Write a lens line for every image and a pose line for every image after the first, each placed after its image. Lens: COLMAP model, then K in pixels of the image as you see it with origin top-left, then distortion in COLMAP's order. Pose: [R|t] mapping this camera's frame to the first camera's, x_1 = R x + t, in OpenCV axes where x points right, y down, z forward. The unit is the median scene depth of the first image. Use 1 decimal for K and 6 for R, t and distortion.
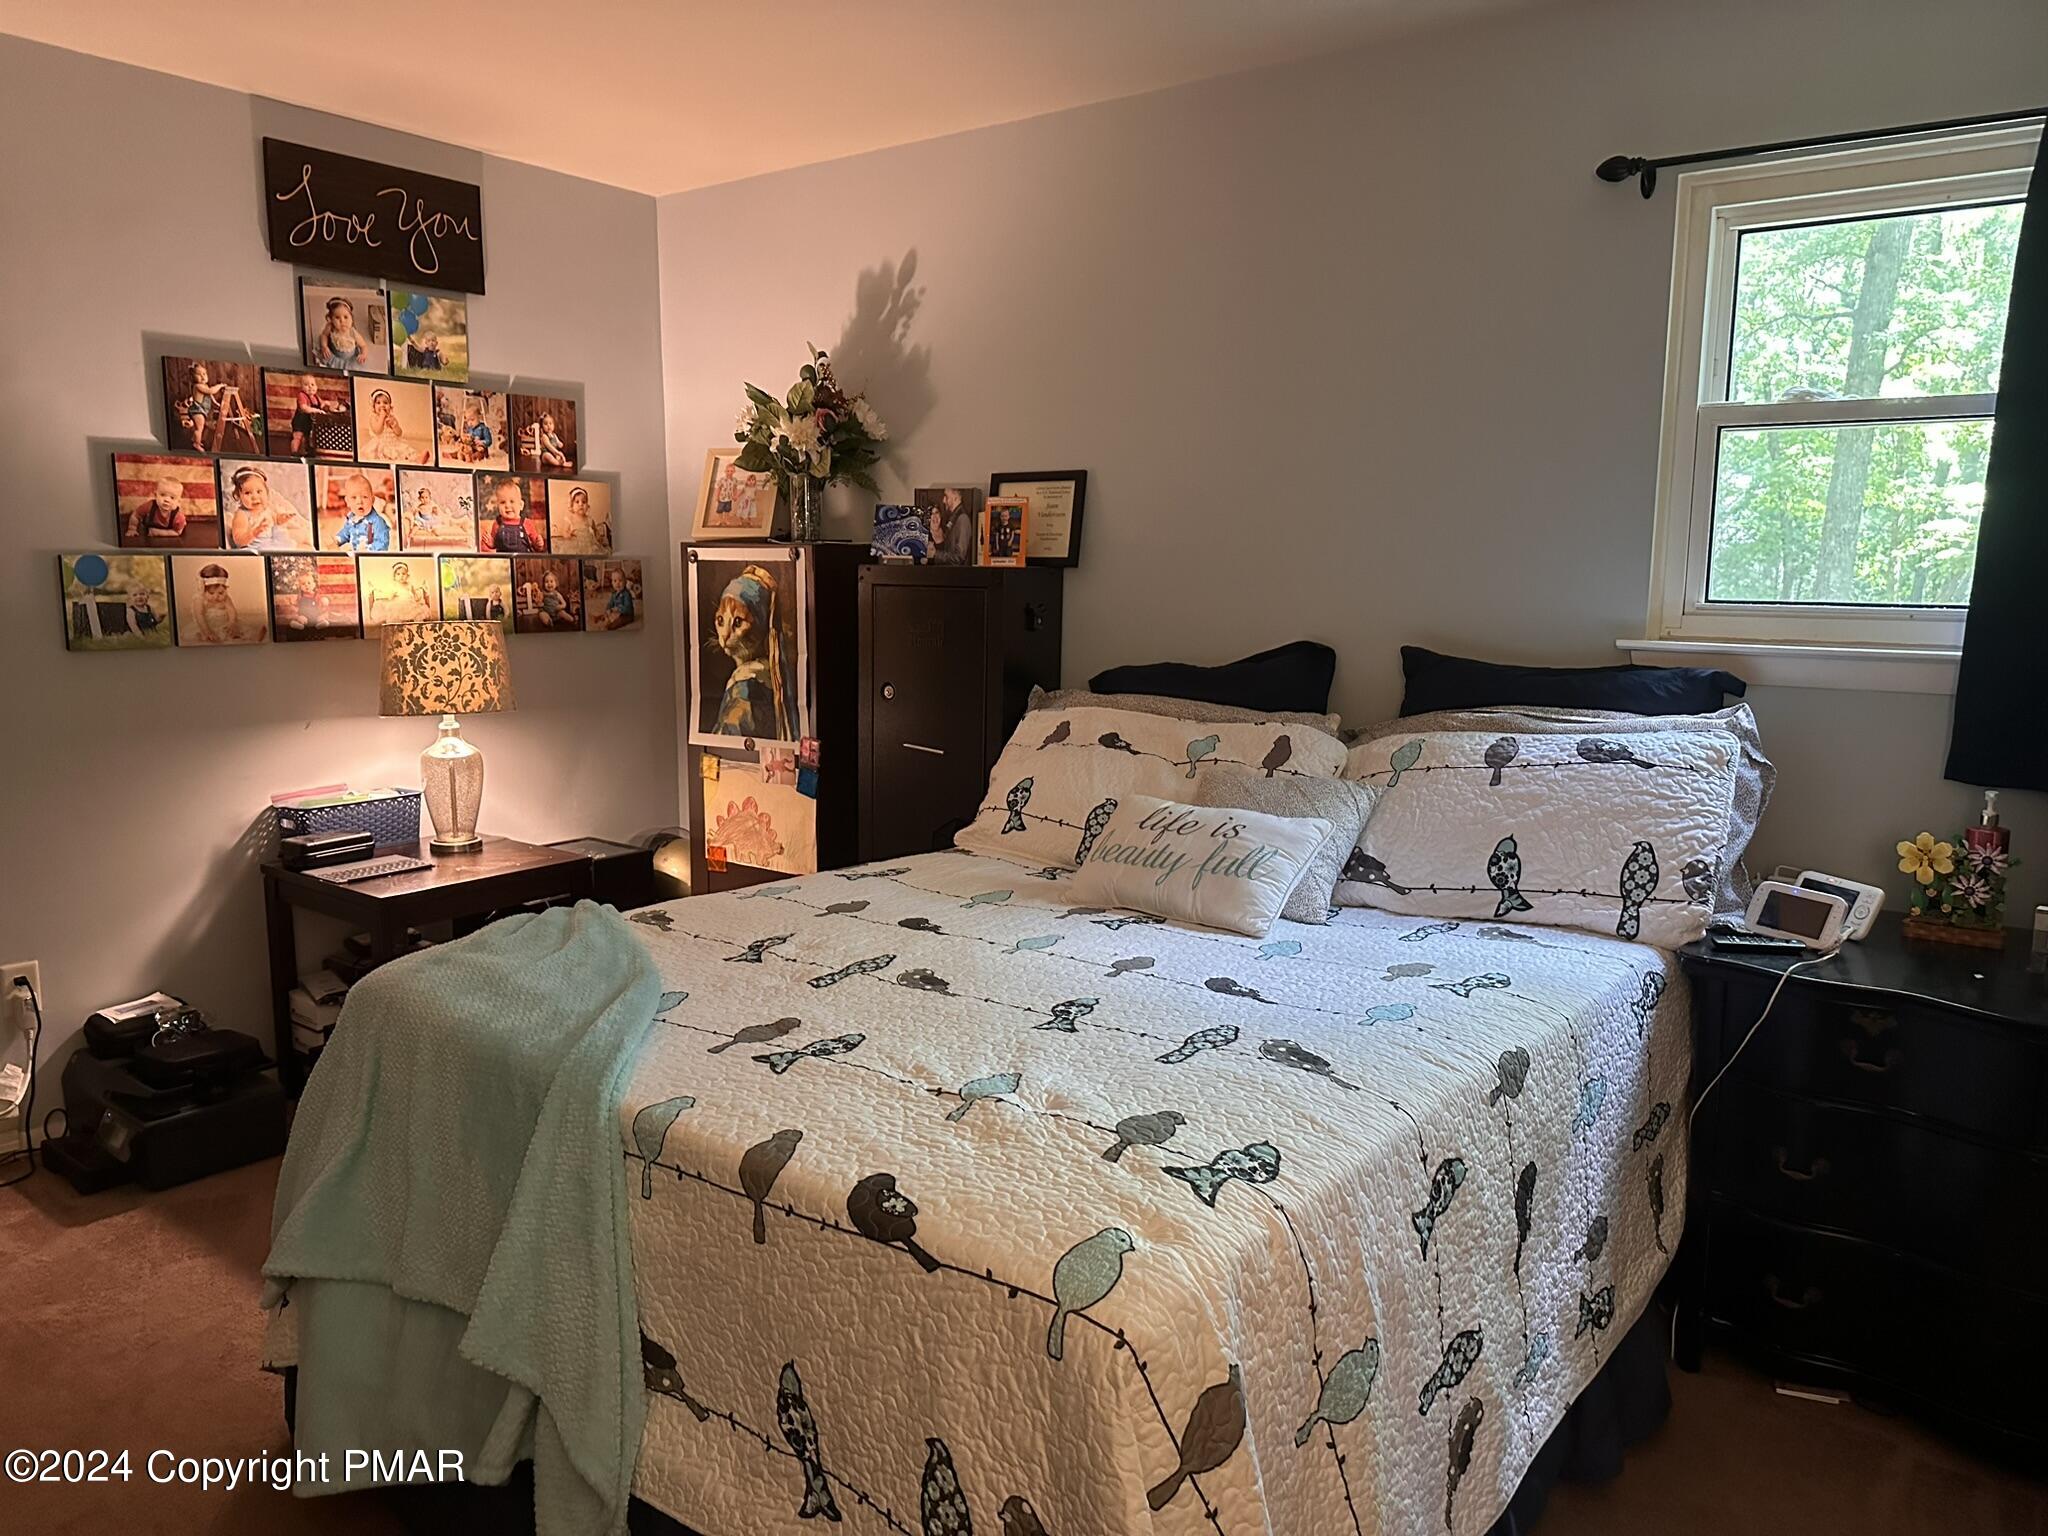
lens RADIAL K [[1431.4, 0, 1027.1], [0, 1431.4, 767.4], [0, 0, 1]] dist [0.048658, -0.082286]
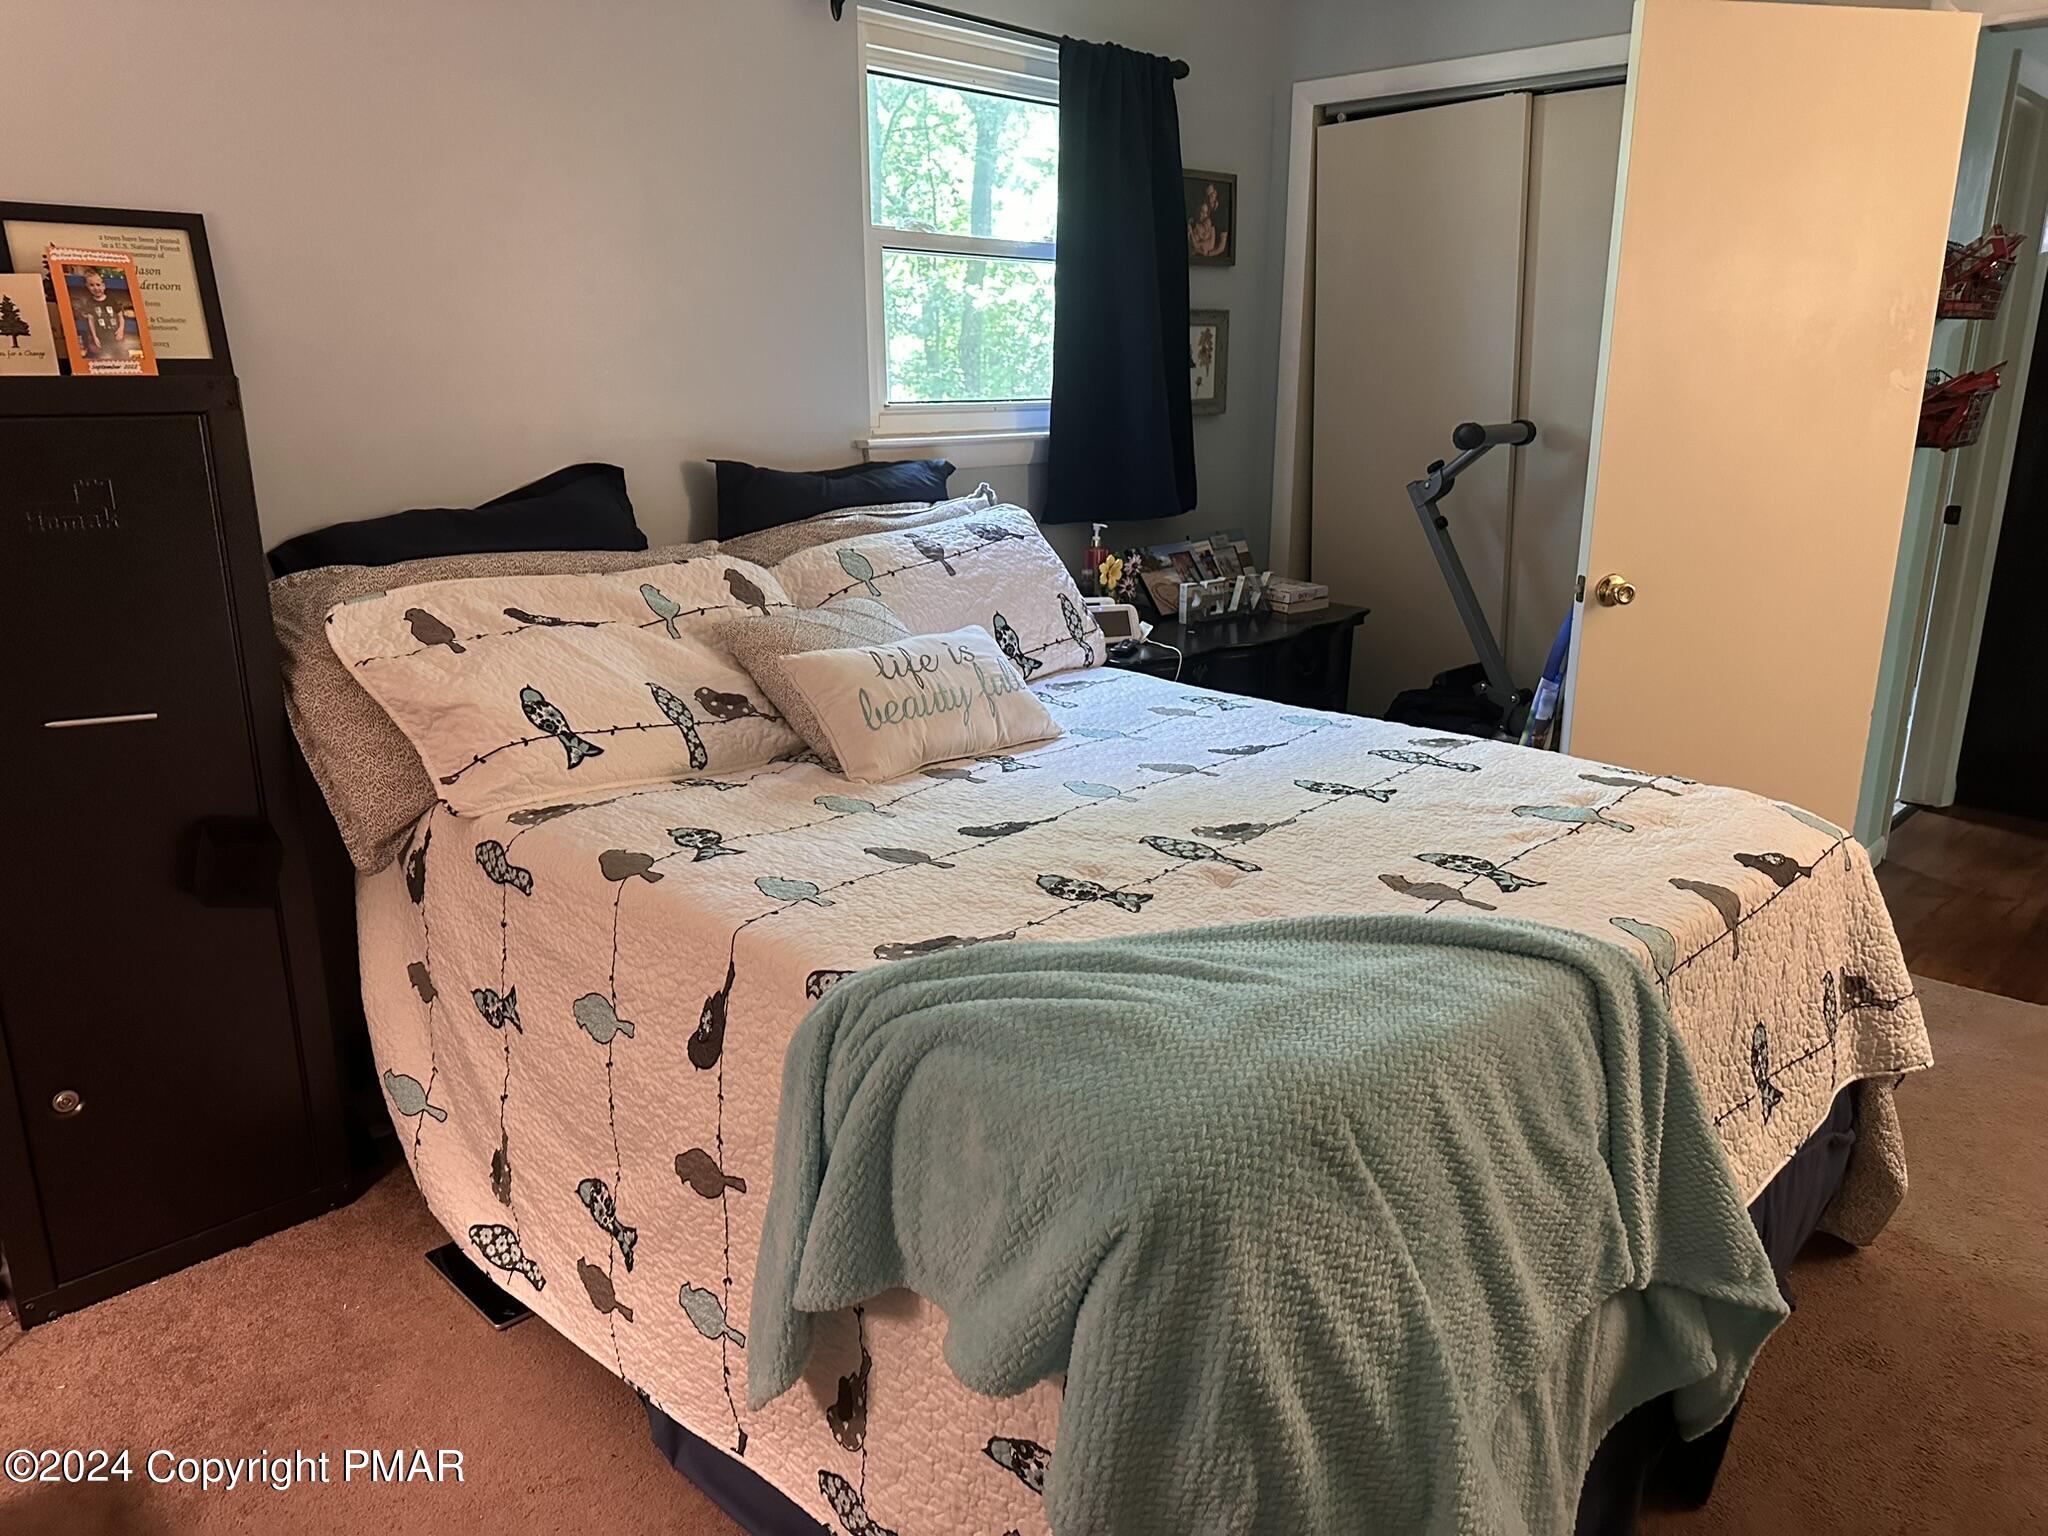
lens RADIAL K [[1431.4, 0, 1027.1], [0, 1431.4, 767.4], [0, 0, 1]] dist [0.048658, -0.082286]
pose [[0.116764, -0.265031, 0.957144, -0.792769], [0.148018, 0.957617, 0.247105, -0.113106], [-0.982068, 0.112821, 0.151045, 0.822483]]
